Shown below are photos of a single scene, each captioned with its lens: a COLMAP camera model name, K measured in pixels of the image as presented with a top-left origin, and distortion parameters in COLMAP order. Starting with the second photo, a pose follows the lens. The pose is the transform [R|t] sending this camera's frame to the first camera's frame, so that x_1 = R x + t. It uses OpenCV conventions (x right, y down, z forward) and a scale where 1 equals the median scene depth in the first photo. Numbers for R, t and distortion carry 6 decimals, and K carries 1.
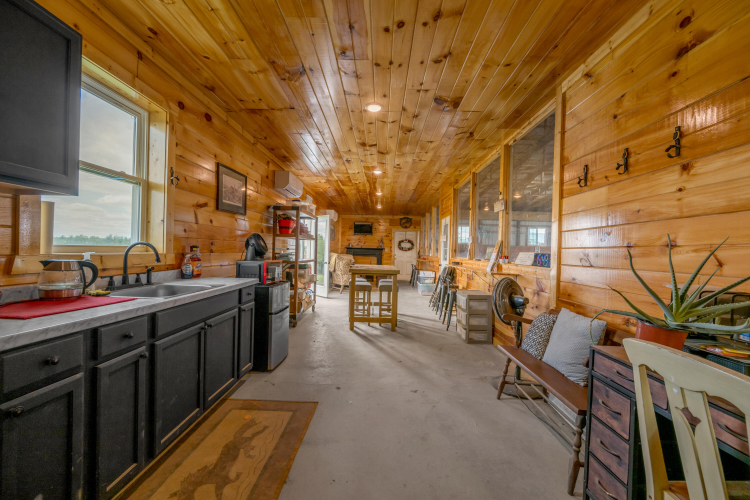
lens RADIAL K [[299.0, 0, 375.0], [0, 299.0, 250.0], [0, 0, 1]] dist [-0.002113, -0.000186]
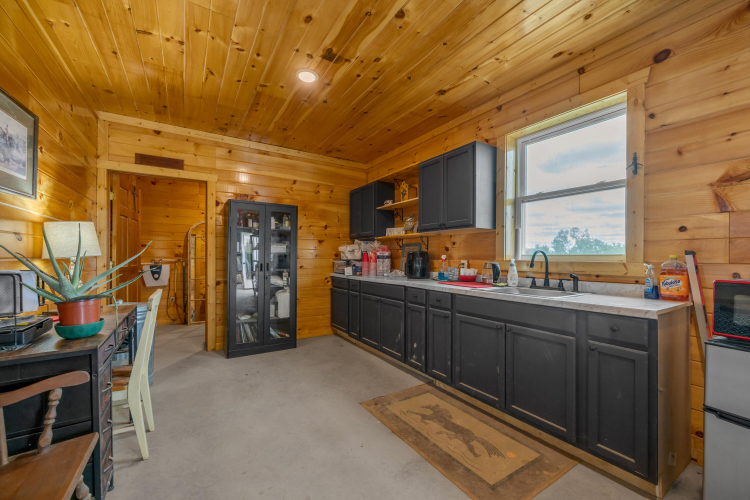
lens RADIAL K [[299.0, 0, 375.0], [0, 299.0, 250.0], [0, 0, 1]] dist [-0.002113, -0.000186]
pose [[-0.832889, -0.043695, -0.551712, 0.402559], [-0.025309, 0.998843, -0.040900, 0.036389], [0.552861, -0.020102, -0.833031, 1.620752]]
